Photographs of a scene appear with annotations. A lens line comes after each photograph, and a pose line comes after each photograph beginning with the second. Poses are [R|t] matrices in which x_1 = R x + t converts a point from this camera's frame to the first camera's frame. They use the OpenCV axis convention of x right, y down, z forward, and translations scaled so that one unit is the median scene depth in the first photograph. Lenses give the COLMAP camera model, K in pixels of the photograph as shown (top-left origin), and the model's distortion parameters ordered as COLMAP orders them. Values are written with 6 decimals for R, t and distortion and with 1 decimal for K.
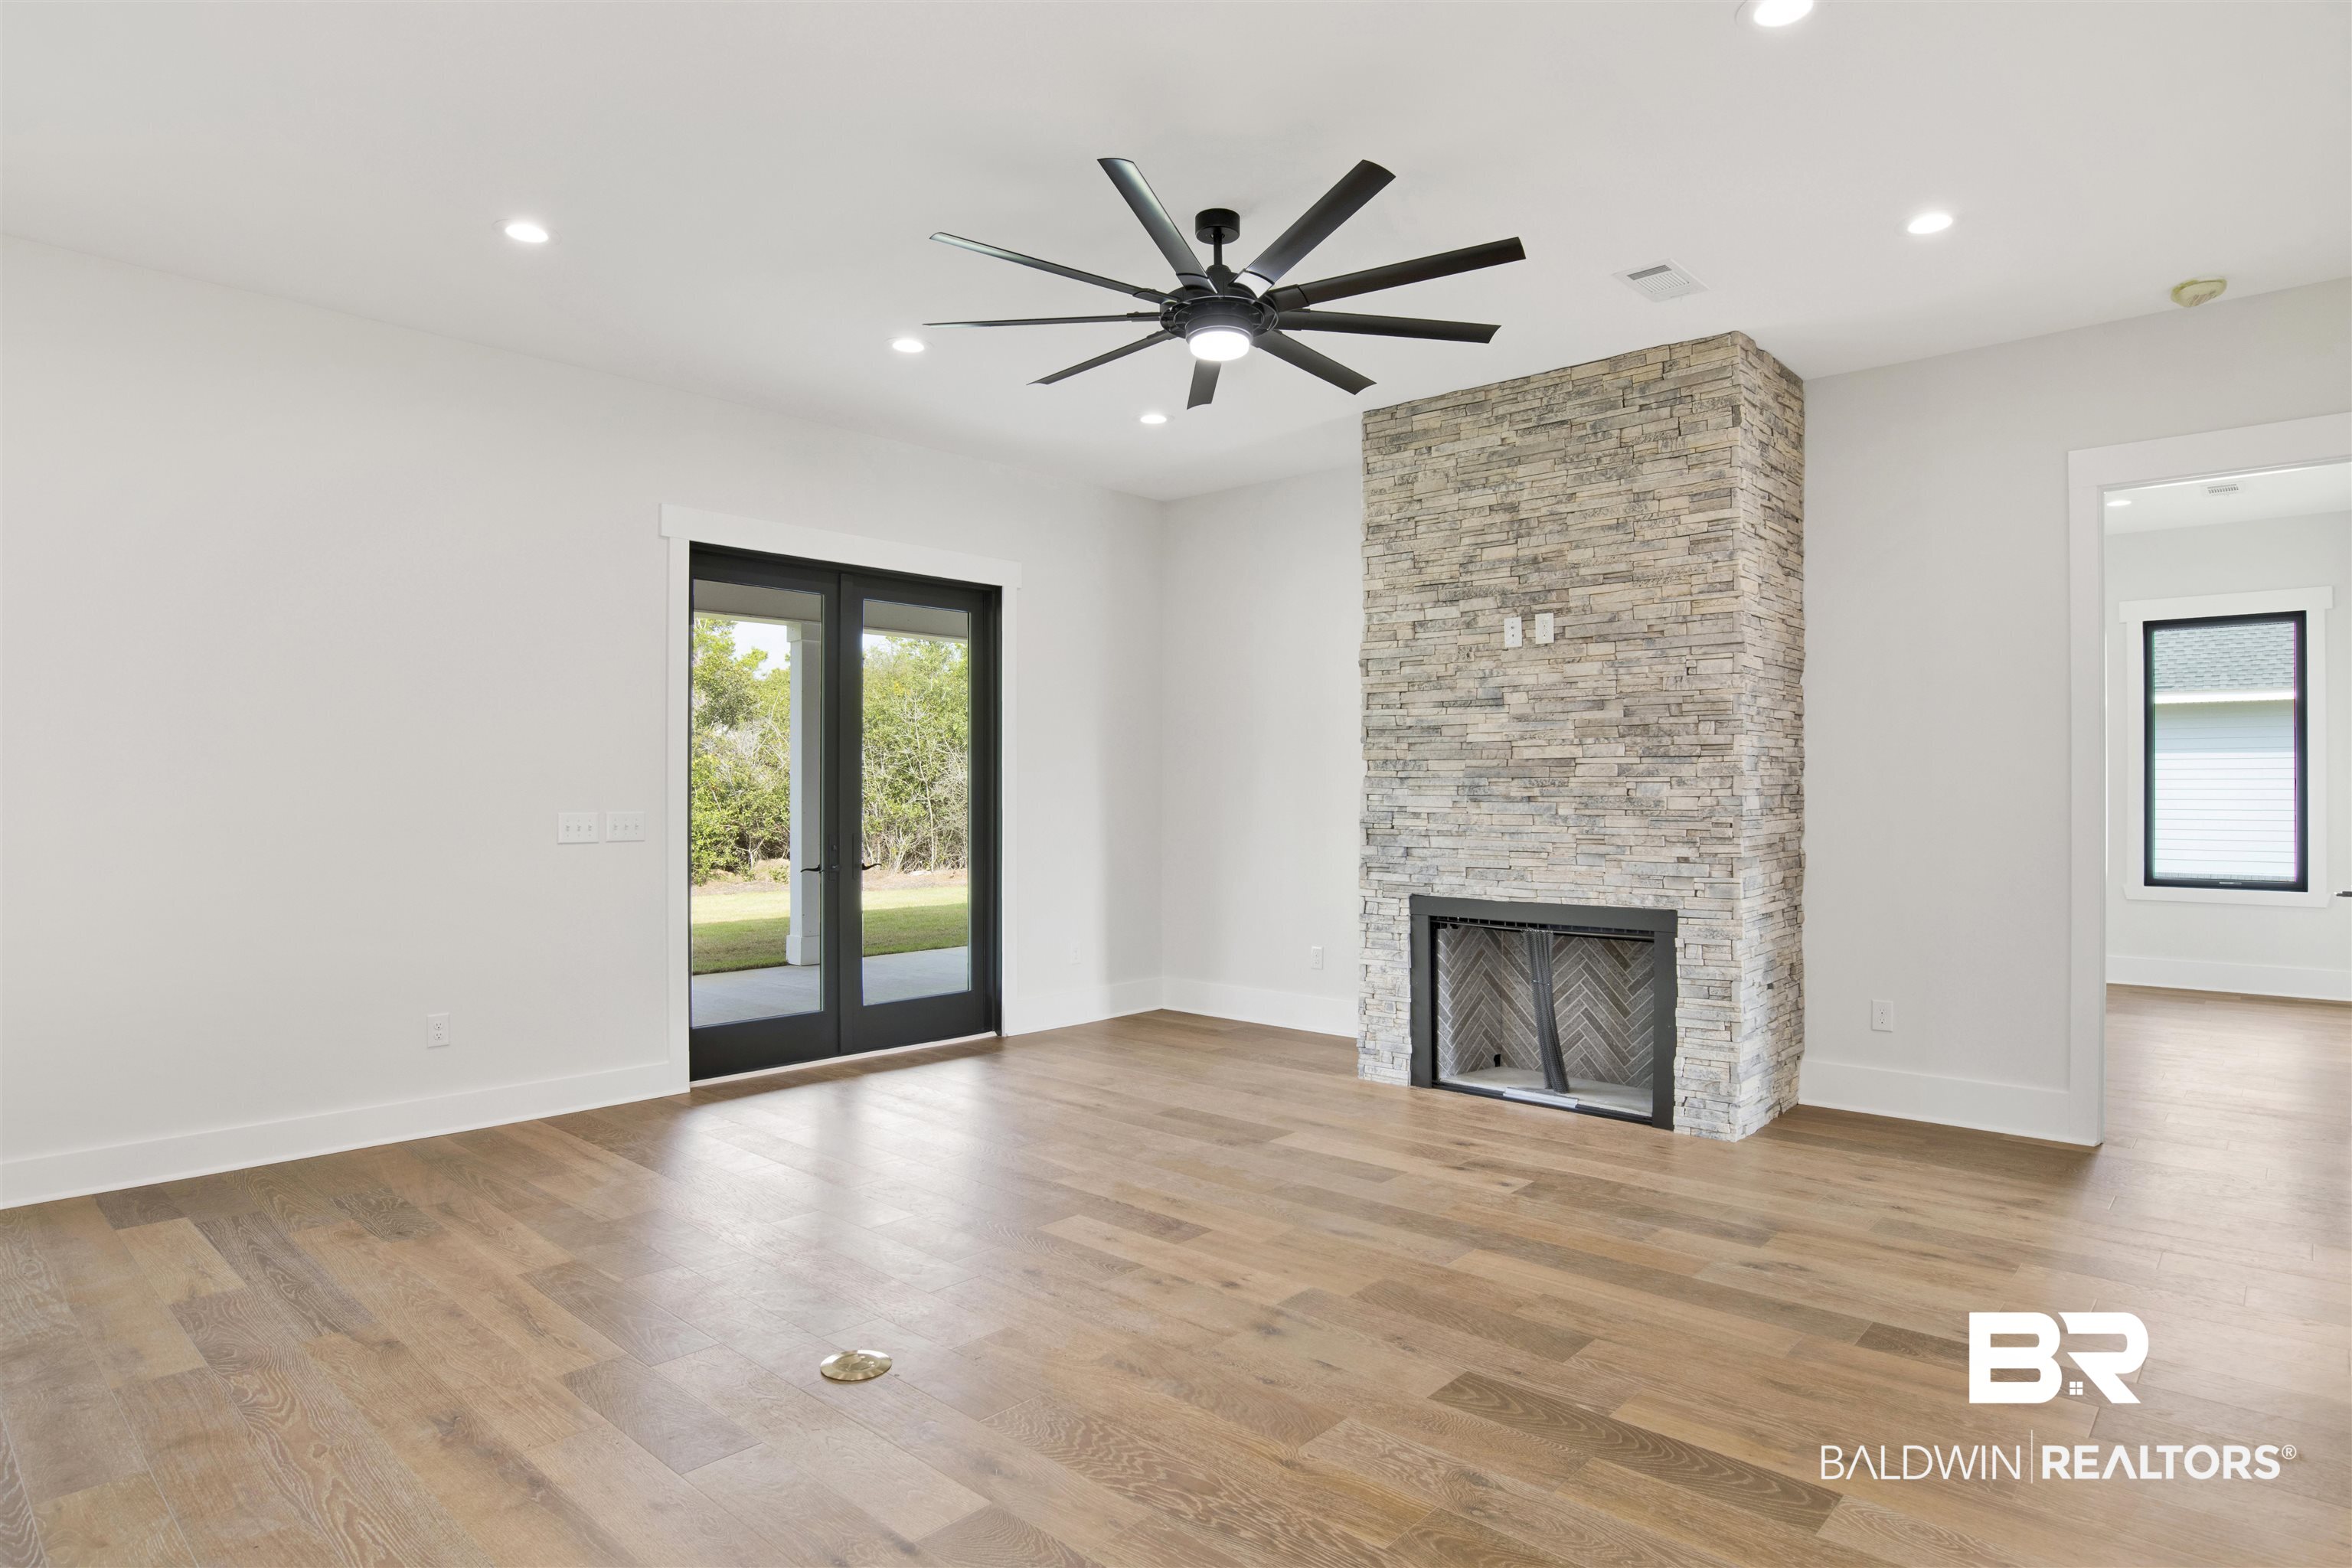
lens RADIAL K [[1292.9, 0, 1173.6], [0, 1292.9, 799.2], [0, 0, 1]] dist [-0.070739, 0.000752]
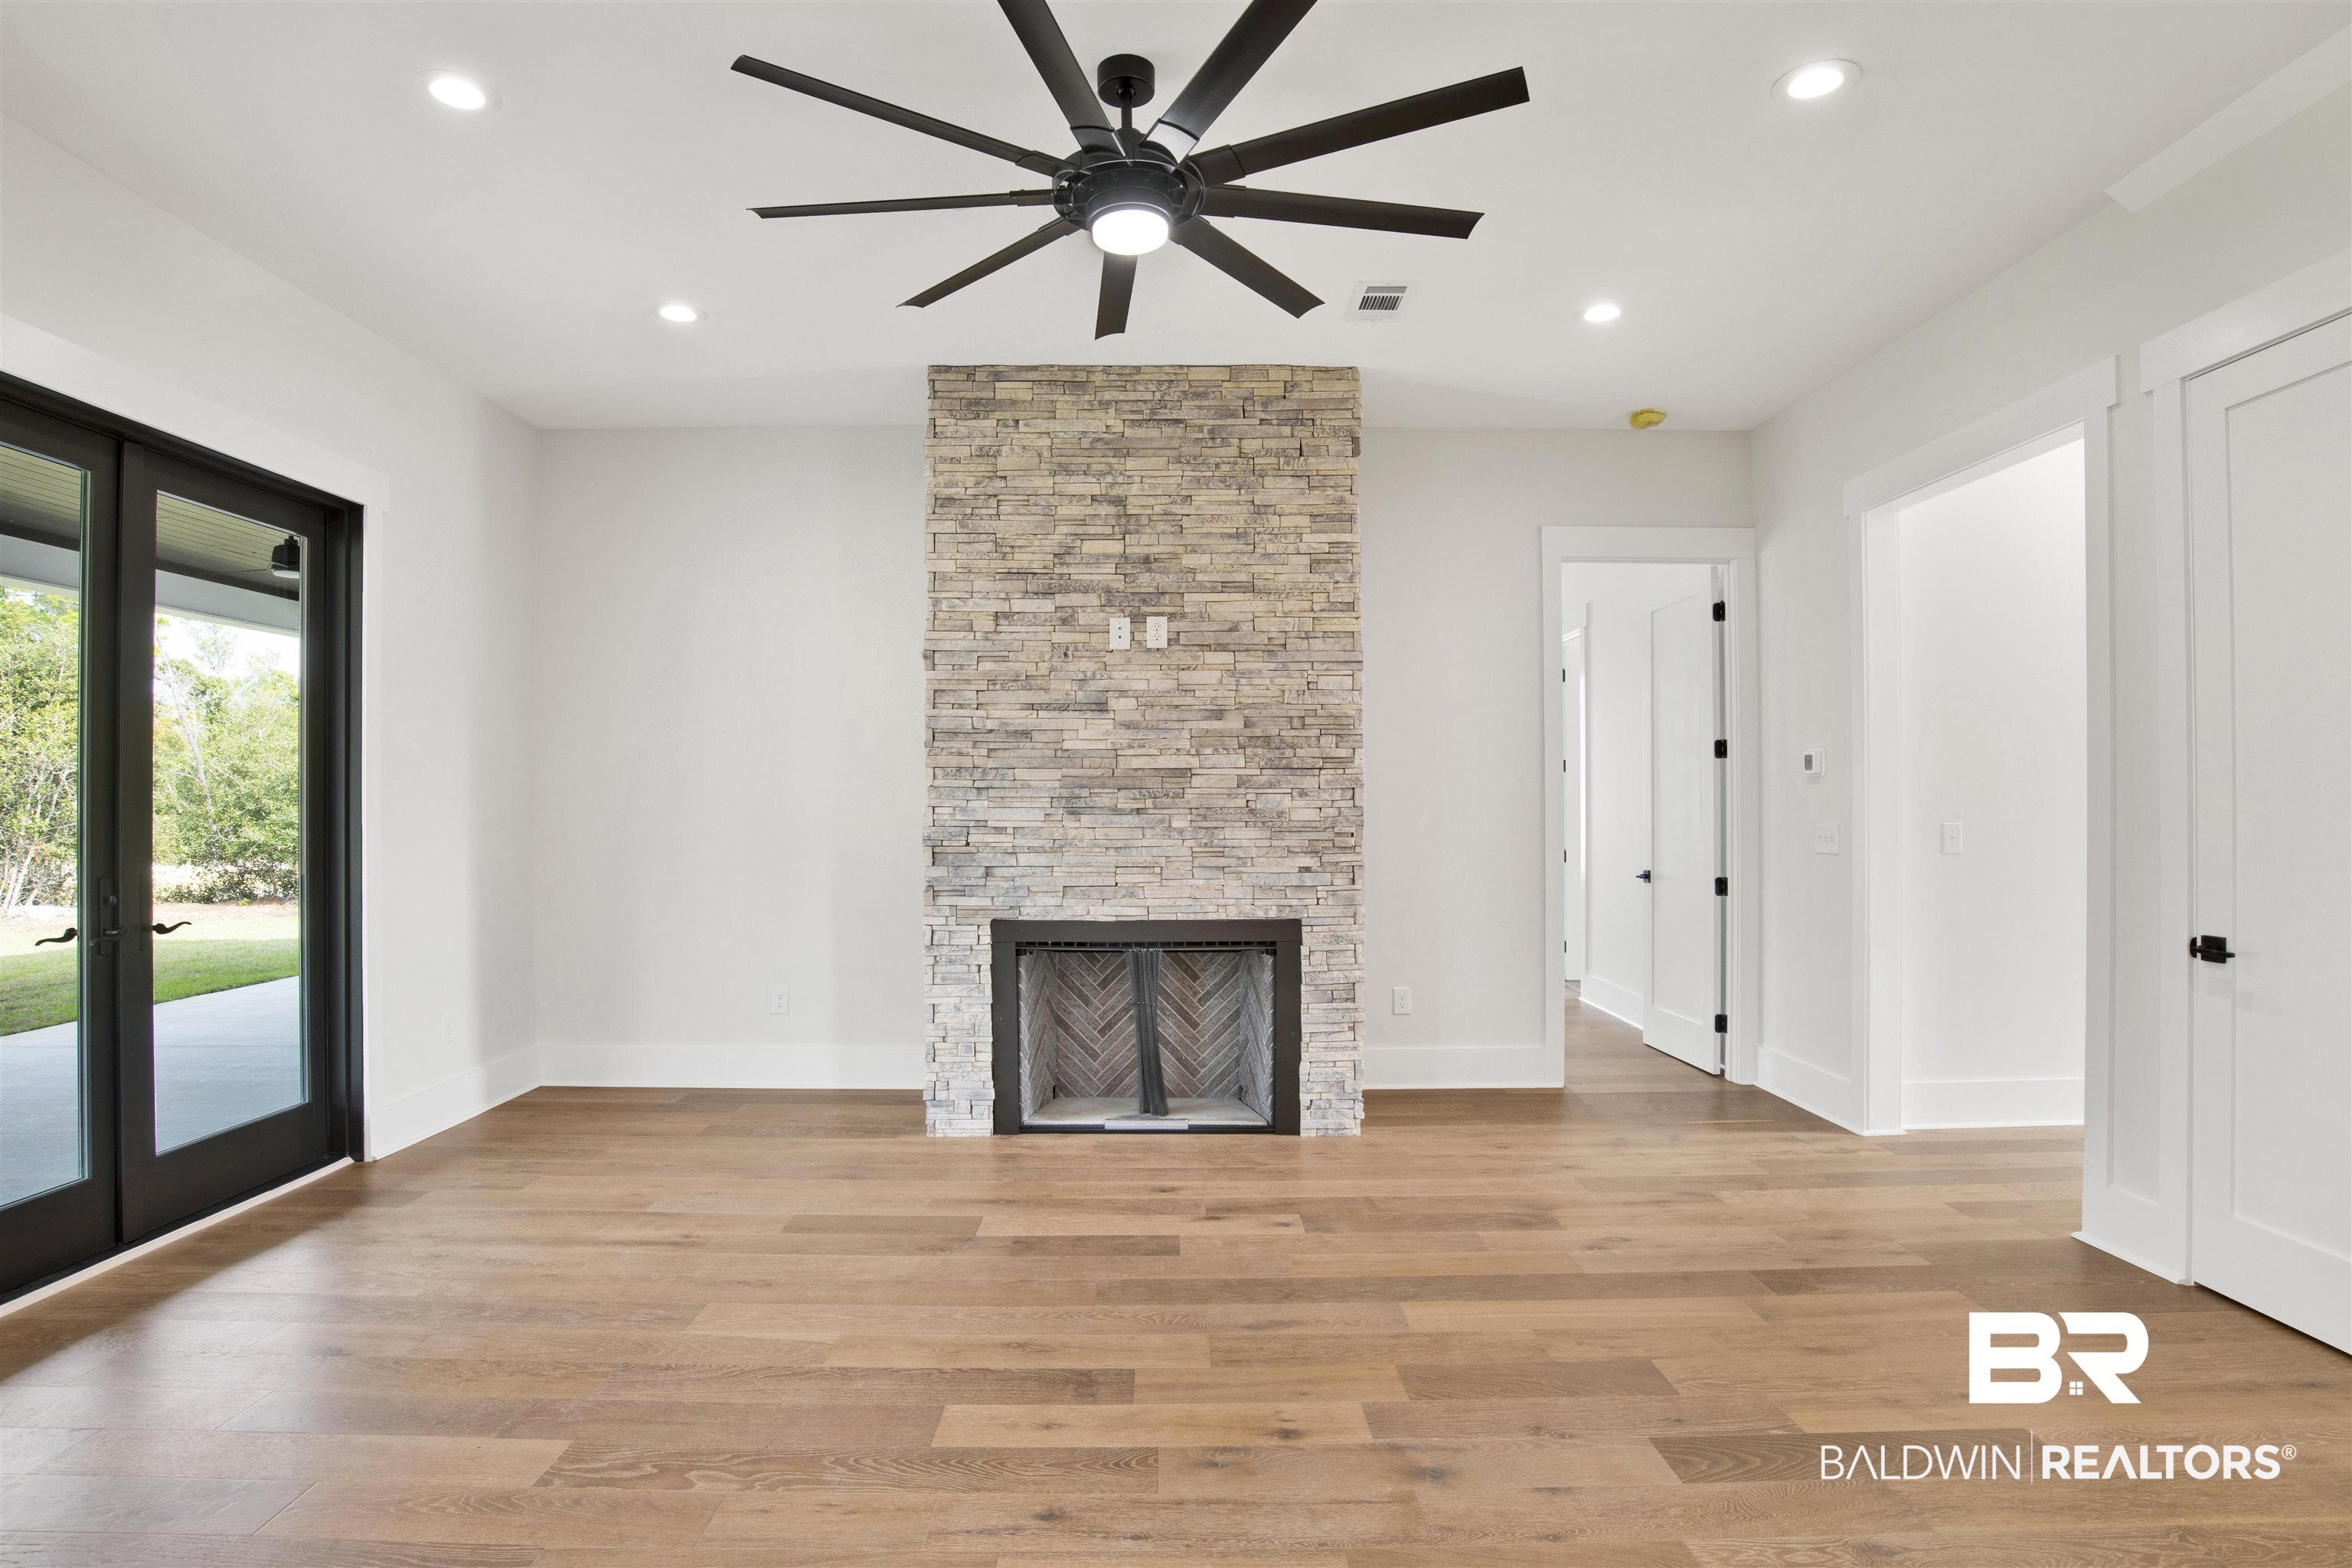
lens RADIAL K [[1236.0, 0, 1158.0], [0, 1236.0, 801.4], [0, 0, 1]] dist [-0.088404, 0.041104]
pose [[0.736949, -0.001873, 0.675946, -0.333016], [0.006060, 0.999974, -0.003837, -0.003715], [-0.675921, 0.006924, 0.736941, 0.326726]]
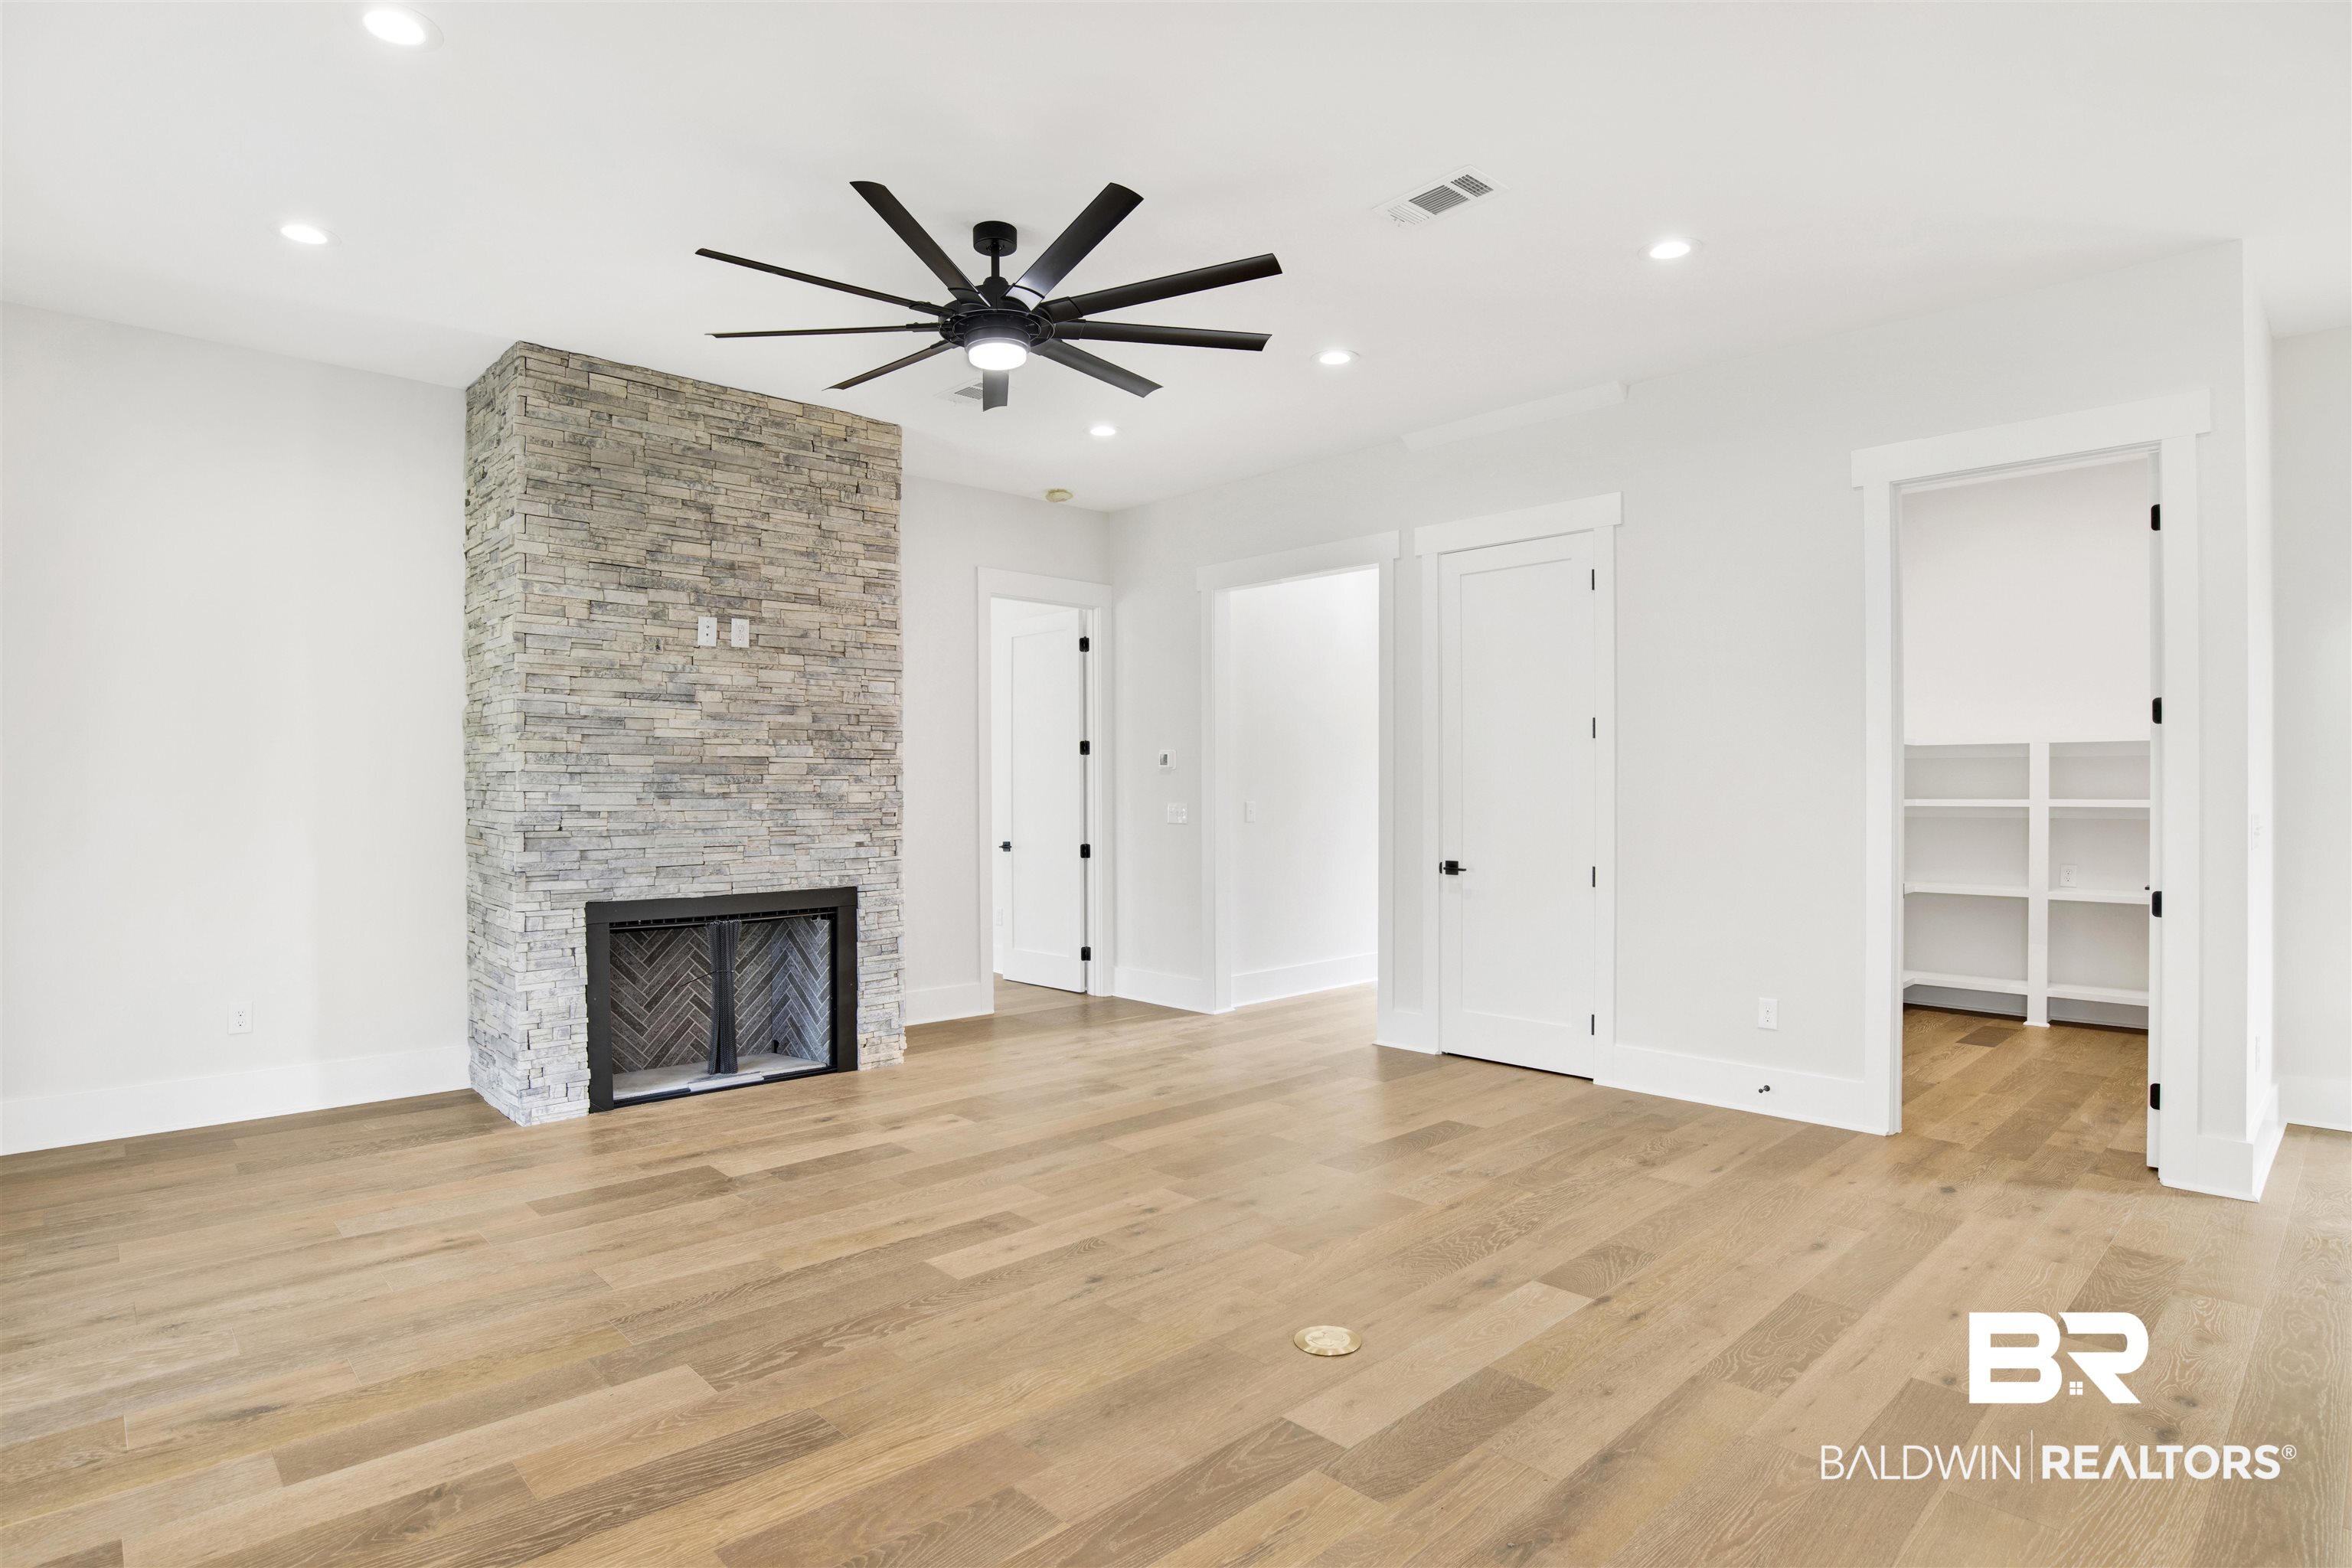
lens RADIAL K [[1236.0, 0, 1158.0], [0, 1236.0, 801.4], [0, 0, 1]] dist [-0.088404, 0.041104]
pose [[0.077331, -0.011952, 0.996934, -0.690048], [0.006335, 0.999914, 0.011496, -0.004376], [-0.996985, 0.005426, 0.077400, 0.585674]]
